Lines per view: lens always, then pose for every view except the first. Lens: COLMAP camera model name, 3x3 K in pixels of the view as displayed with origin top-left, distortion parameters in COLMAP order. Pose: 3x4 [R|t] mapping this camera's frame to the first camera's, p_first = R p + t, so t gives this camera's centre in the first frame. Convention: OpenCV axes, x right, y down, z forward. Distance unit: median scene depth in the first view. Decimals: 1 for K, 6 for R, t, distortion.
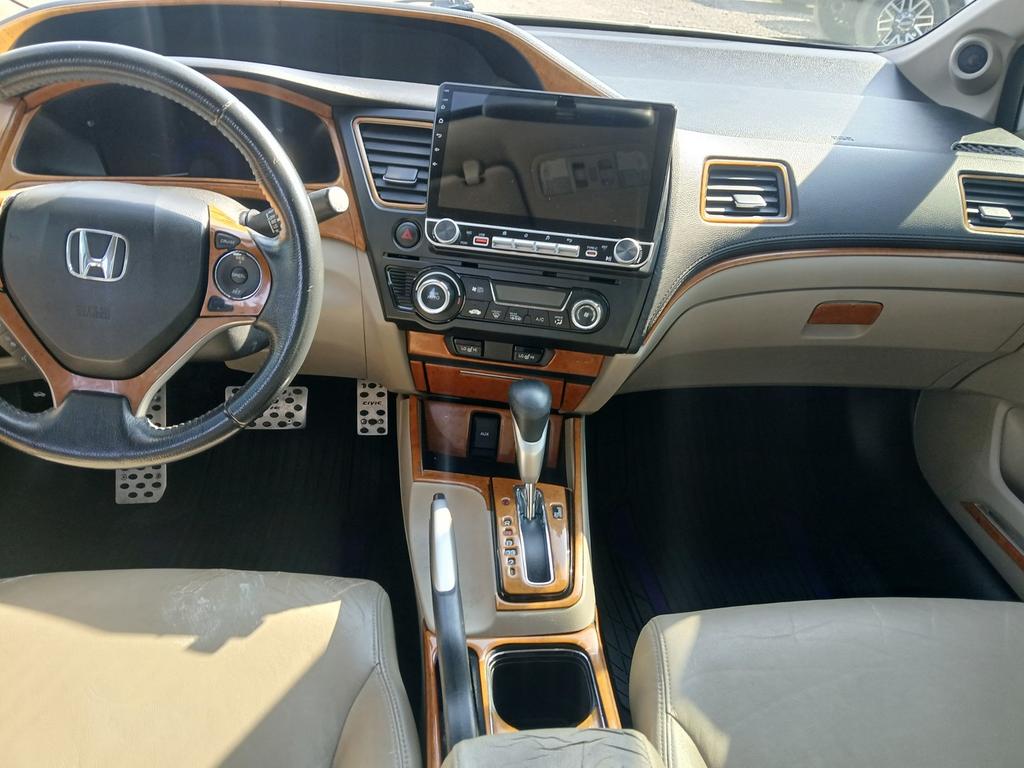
lens RADIAL K [[775.0, 0, 512.0], [0, 775.0, 384.0], [0, 0, 1]] dist [0.100581, -0.000123]
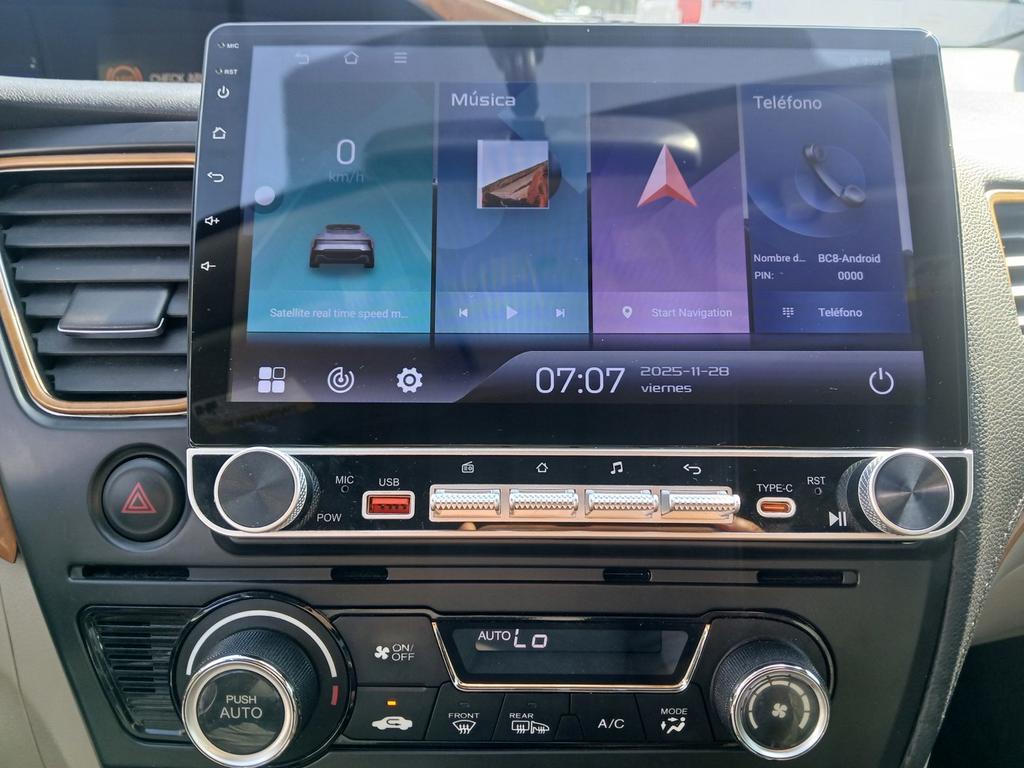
lens RADIAL K [[758.1, 0, 512.0], [0, 758.1, 384.0], [0, 0, 1]] dist [-0.006191, -0.001232]
pose [[0.986347, -0.110165, 0.122406, -0.024163], [0.126393, 0.982906, -0.133864, -0.183253], [-0.105566, 0.147508, 0.983411, 0.708866]]
